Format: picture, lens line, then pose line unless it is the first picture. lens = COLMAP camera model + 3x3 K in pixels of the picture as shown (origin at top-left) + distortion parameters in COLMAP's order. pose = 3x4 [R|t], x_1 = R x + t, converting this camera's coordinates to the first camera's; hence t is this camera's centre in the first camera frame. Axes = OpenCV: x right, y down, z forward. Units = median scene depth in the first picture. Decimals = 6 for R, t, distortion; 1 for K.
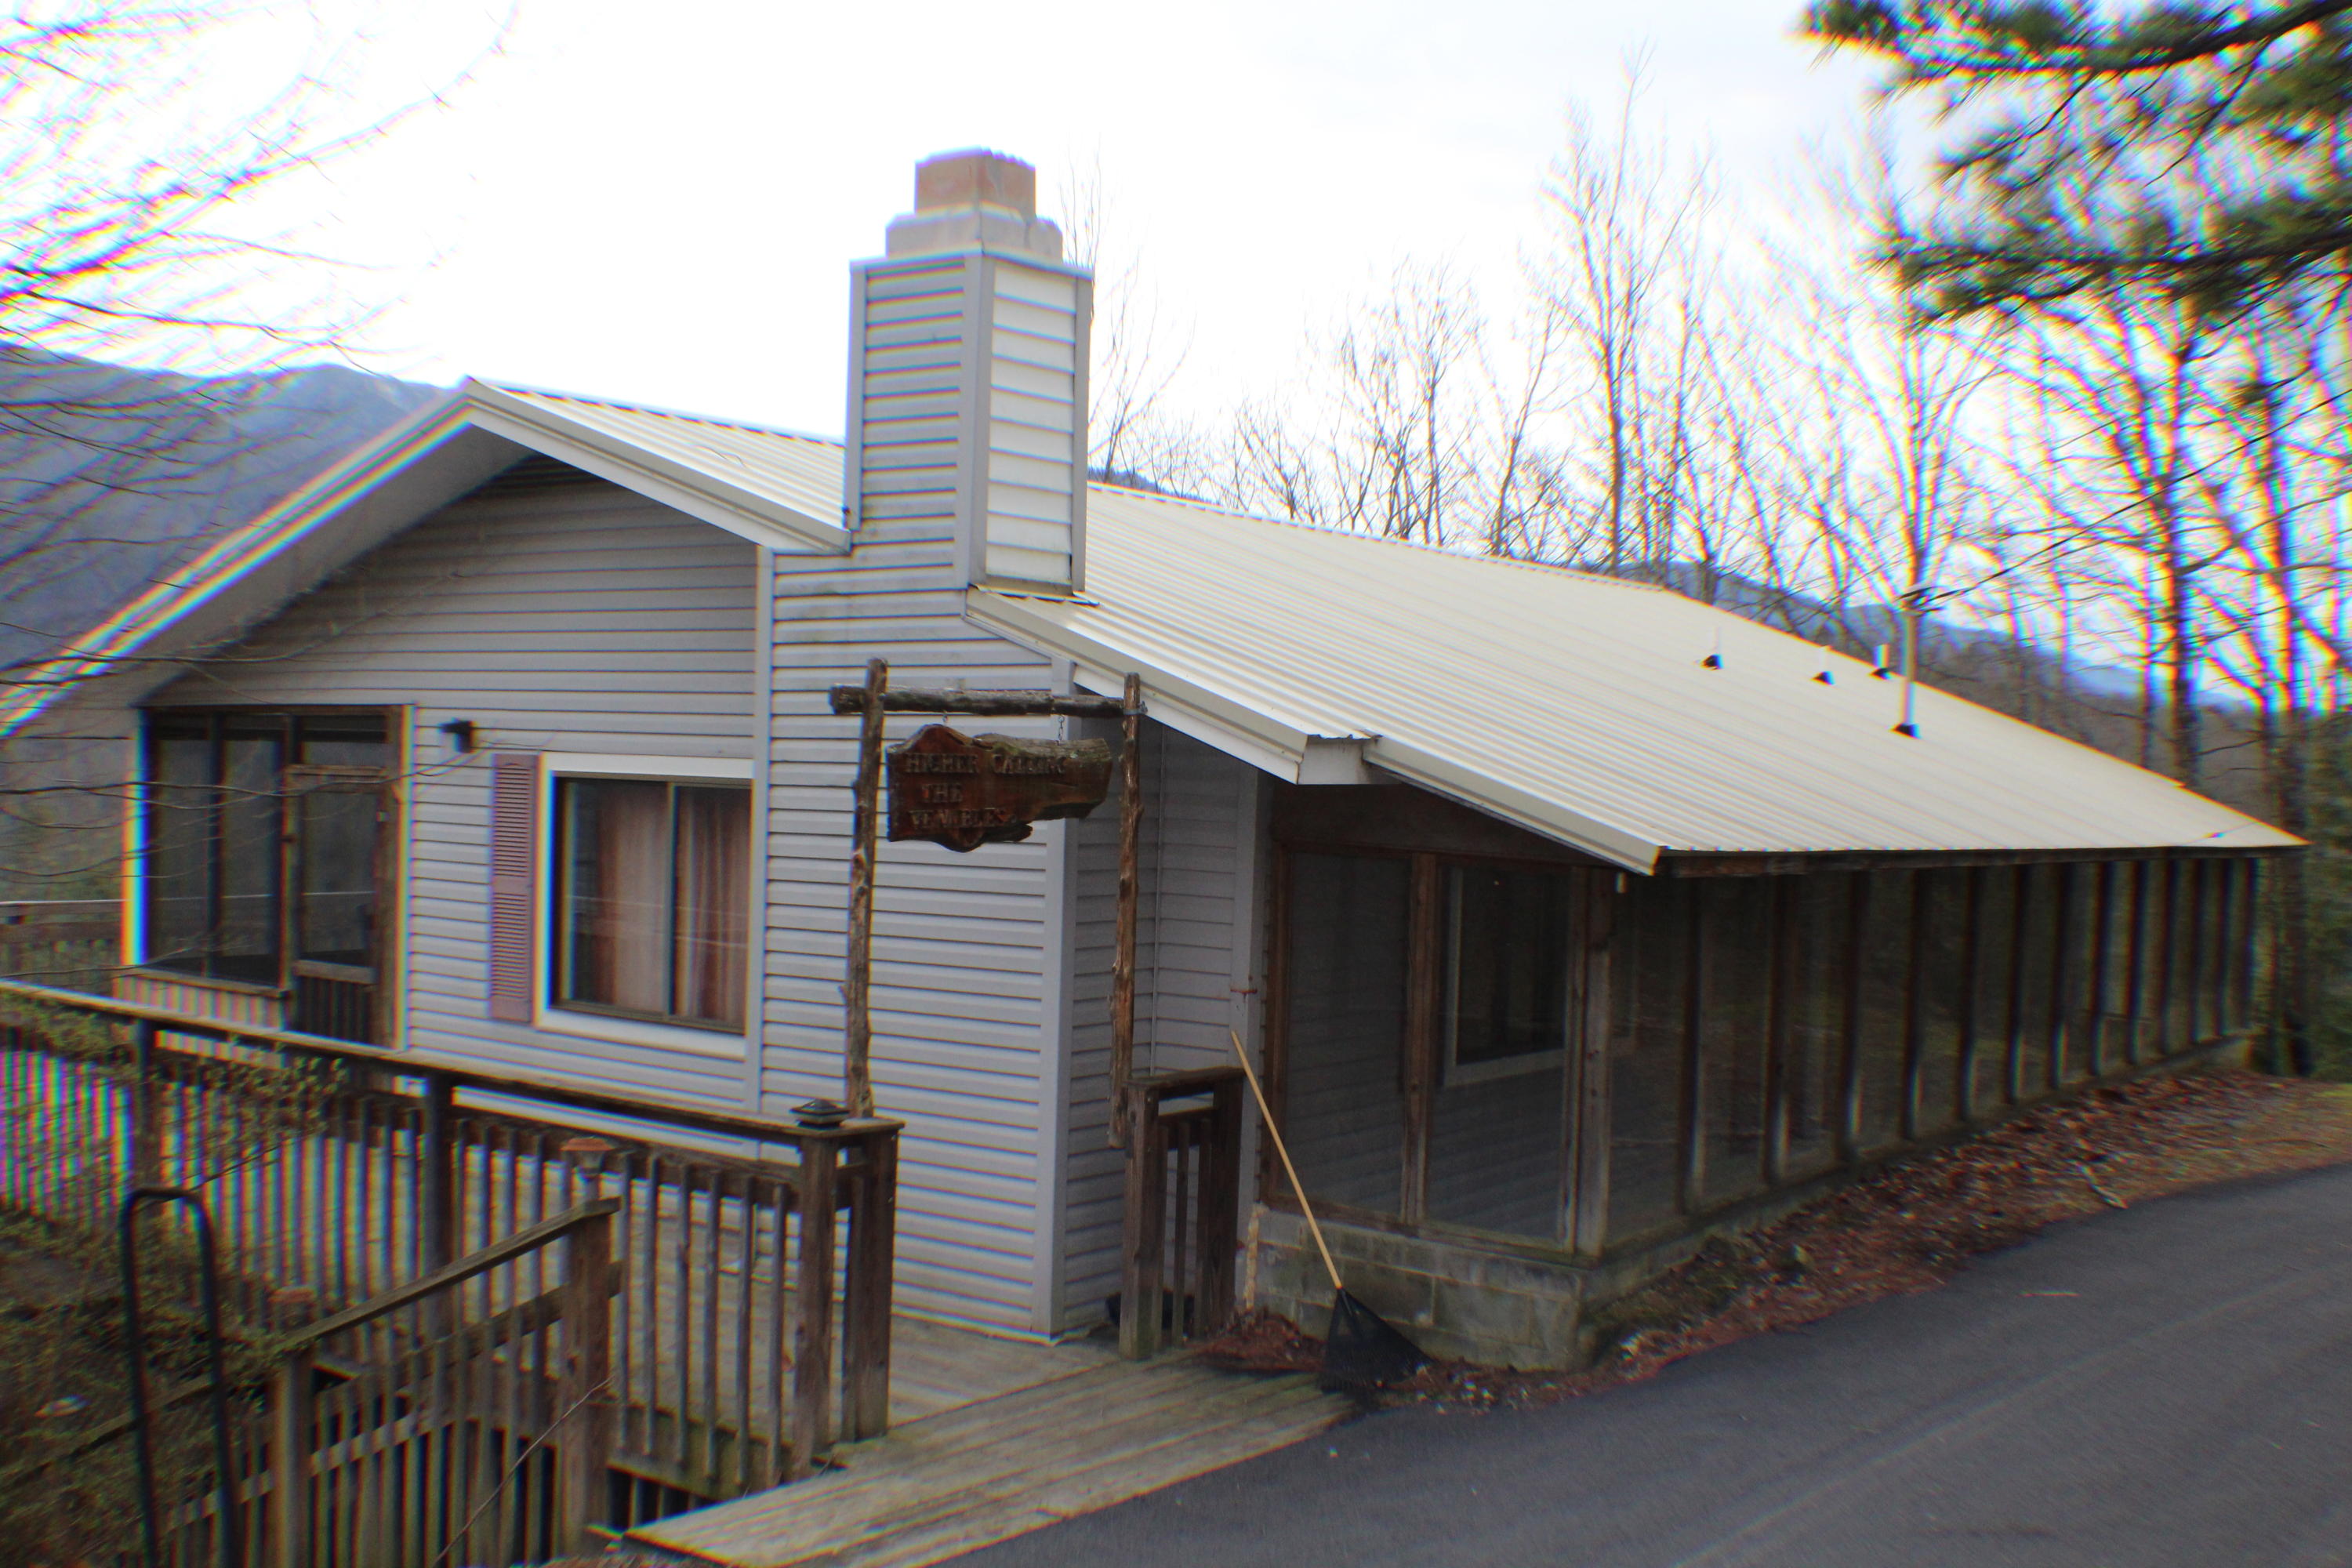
lens RADIAL K [[2305.2, 0, 1176.0], [0, 2305.2, 784.0], [0, 0, 1]] dist [-0.212893, 0.084119]
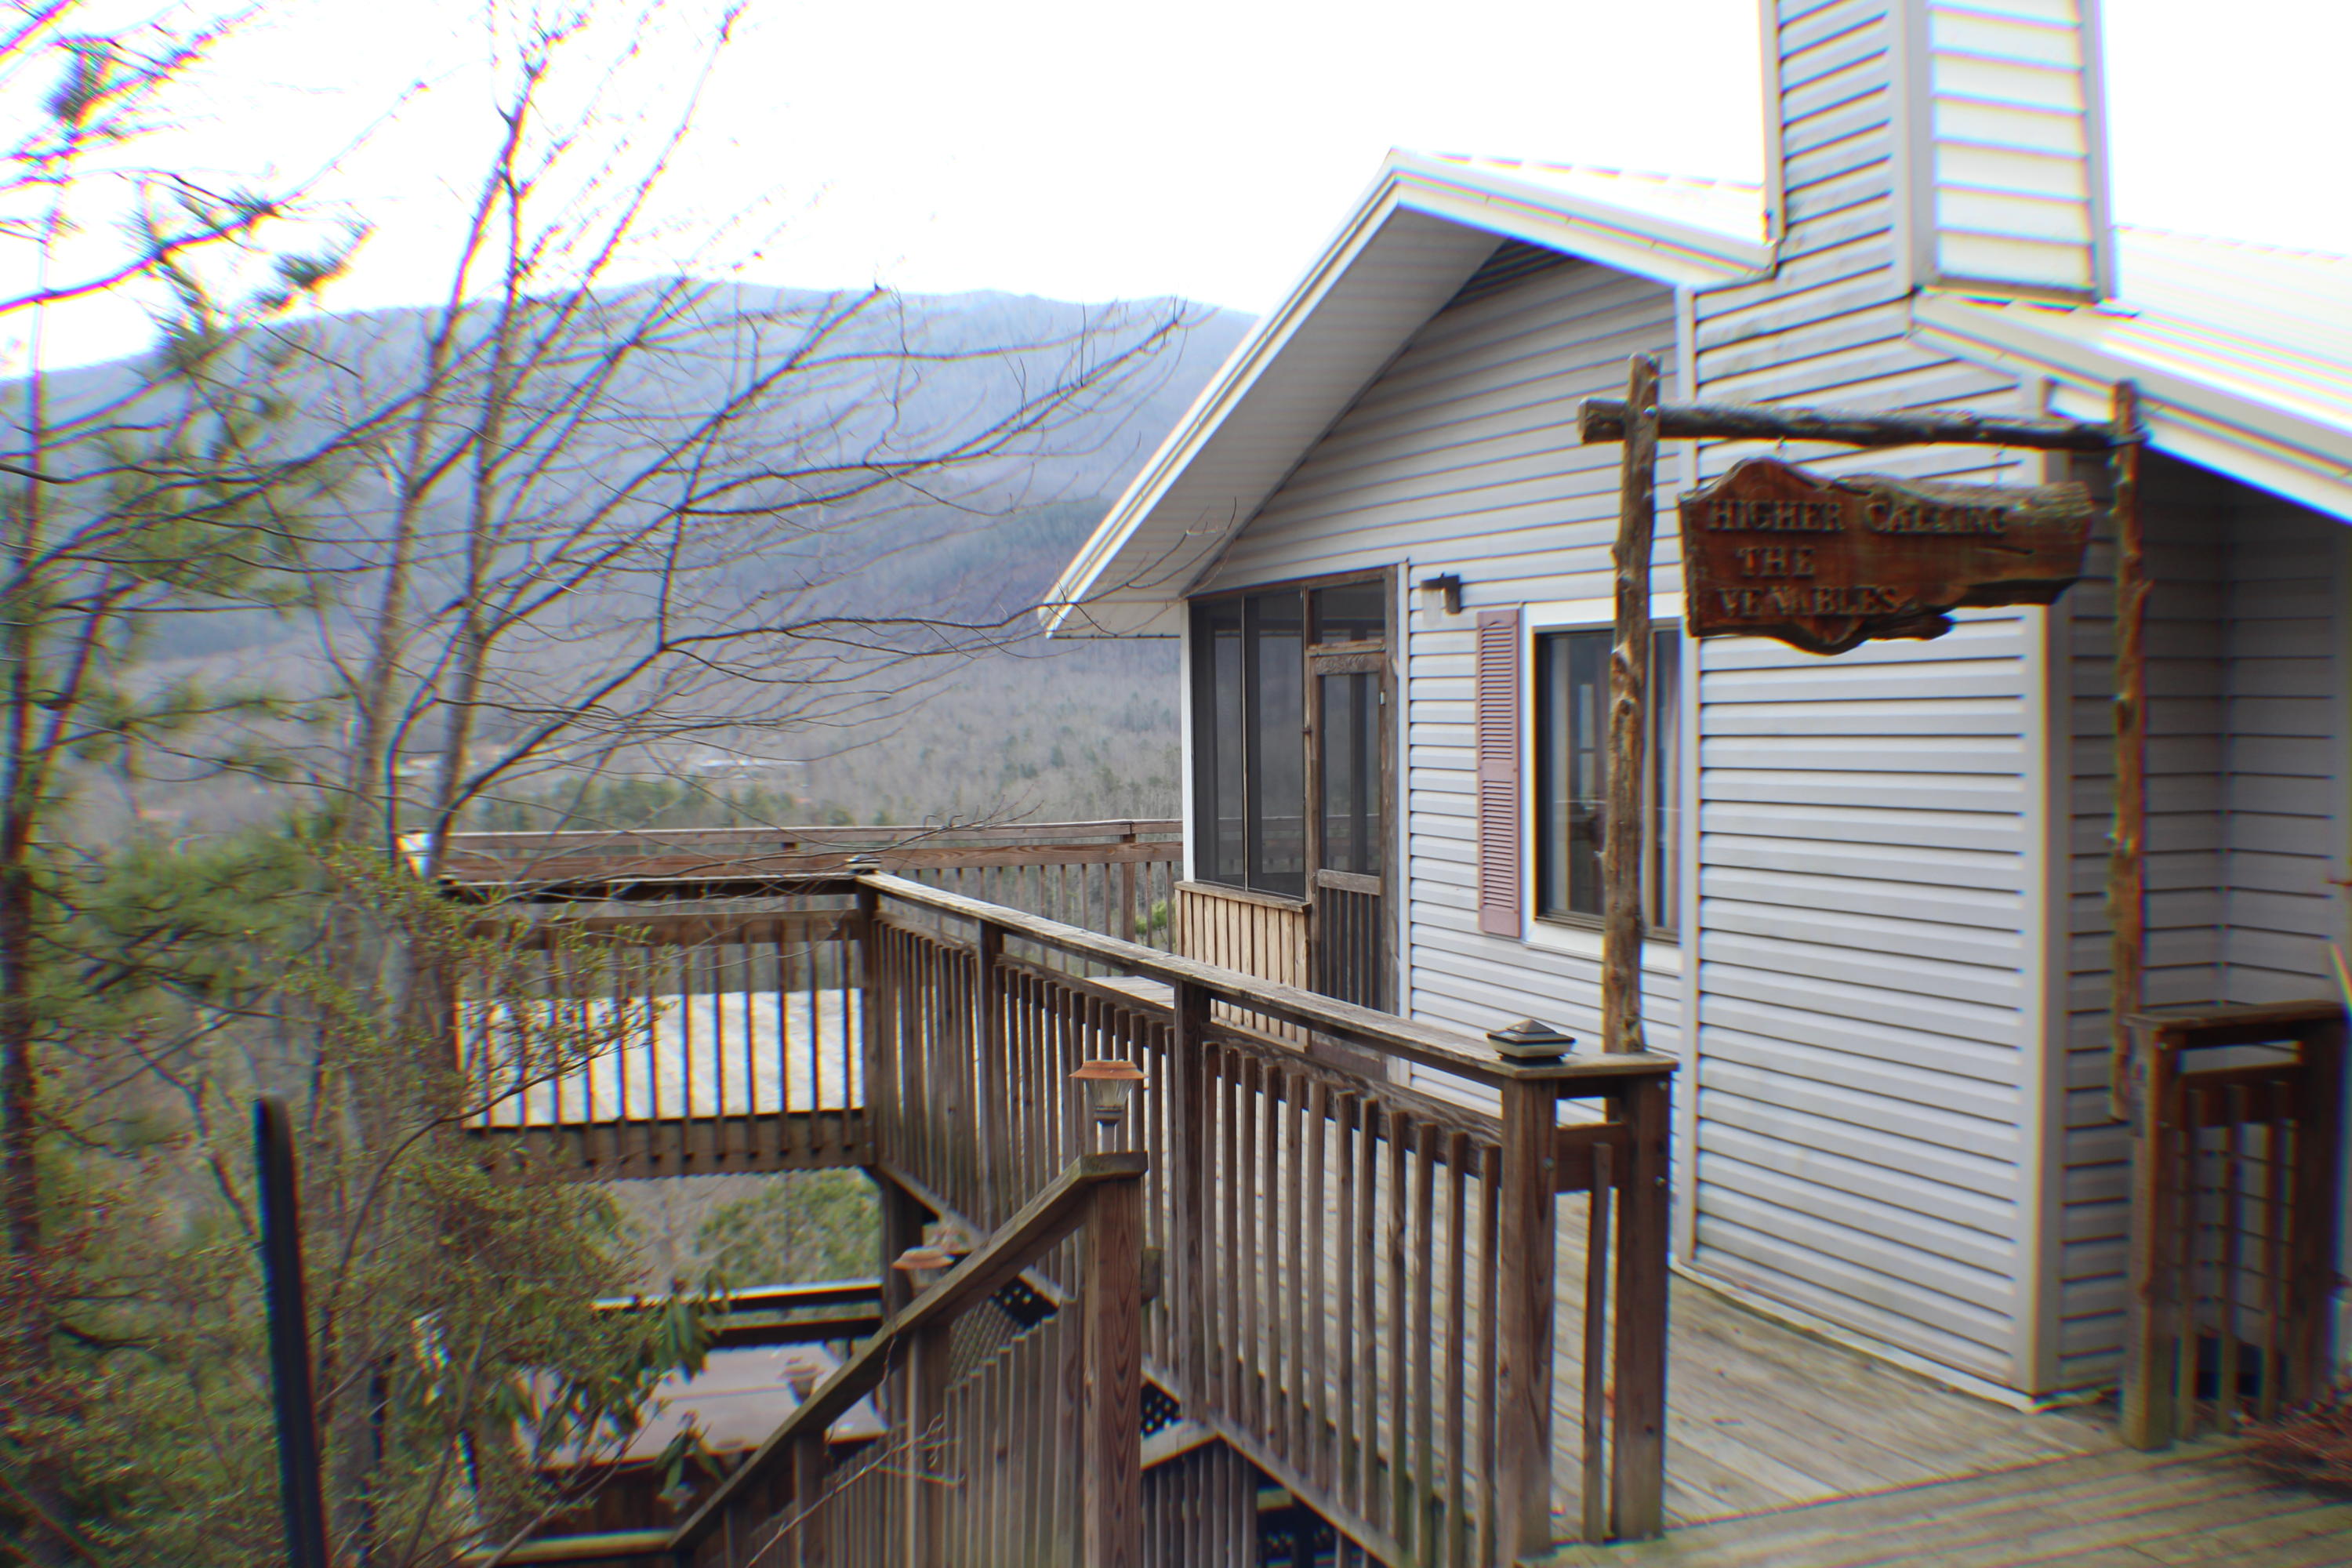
lens RADIAL K [[2305.2, 0, 1176.0], [0, 2305.2, 784.0], [0, 0, 1]] dist [-0.212893, 0.084119]
pose [[0.822110, -0.014521, -0.569144, 0.108519], [0.025531, 0.999609, 0.011374, 0.048931], [0.568756, -0.023882, 0.822159, 0.329850]]
